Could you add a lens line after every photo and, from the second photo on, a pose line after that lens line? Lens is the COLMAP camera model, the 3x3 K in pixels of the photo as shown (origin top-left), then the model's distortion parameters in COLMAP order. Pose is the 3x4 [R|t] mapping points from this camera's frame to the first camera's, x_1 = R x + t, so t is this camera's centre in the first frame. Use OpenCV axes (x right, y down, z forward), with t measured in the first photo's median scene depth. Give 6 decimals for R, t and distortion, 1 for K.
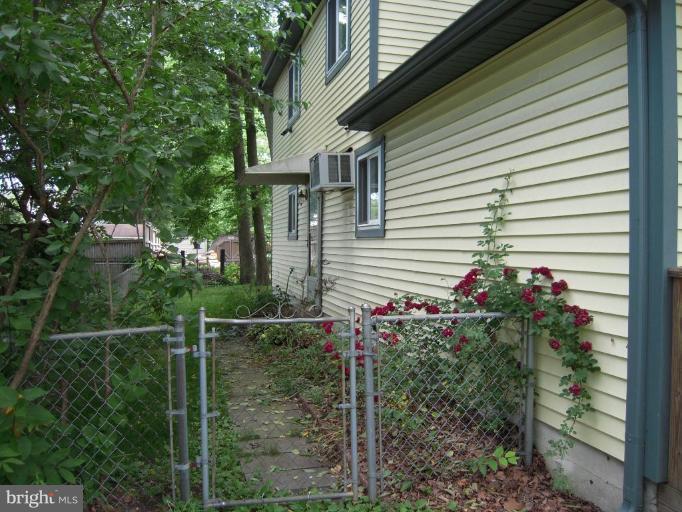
lens RADIAL K [[567.5, 0, 340.9], [0, 567.5, 256.5], [0, 0, 1]] dist [-0.082471, -0.002073]
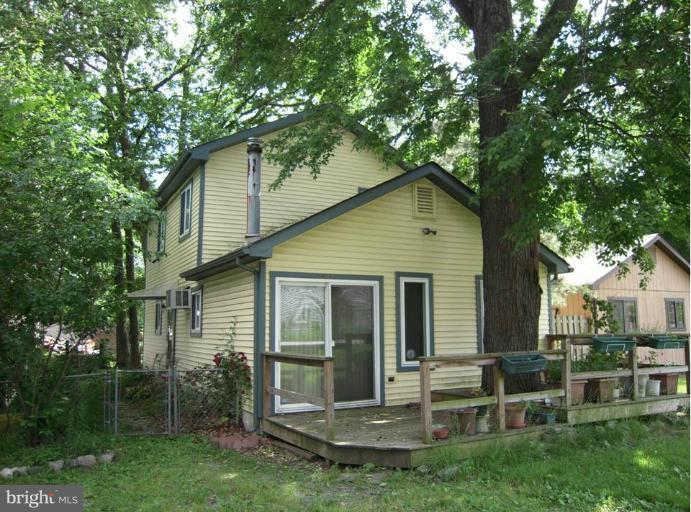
lens RADIAL K [[575.0, 0, 346.6], [0, 575.0, 254.4], [0, 0, 1]] dist [-0.082471, -0.002073]
pose [[0.976656, 0.015422, 0.214256, 0.119048], [0.016885, 0.988821, -0.148146, -0.014385], [-0.214146, 0.148305, 0.965478, -0.908404]]
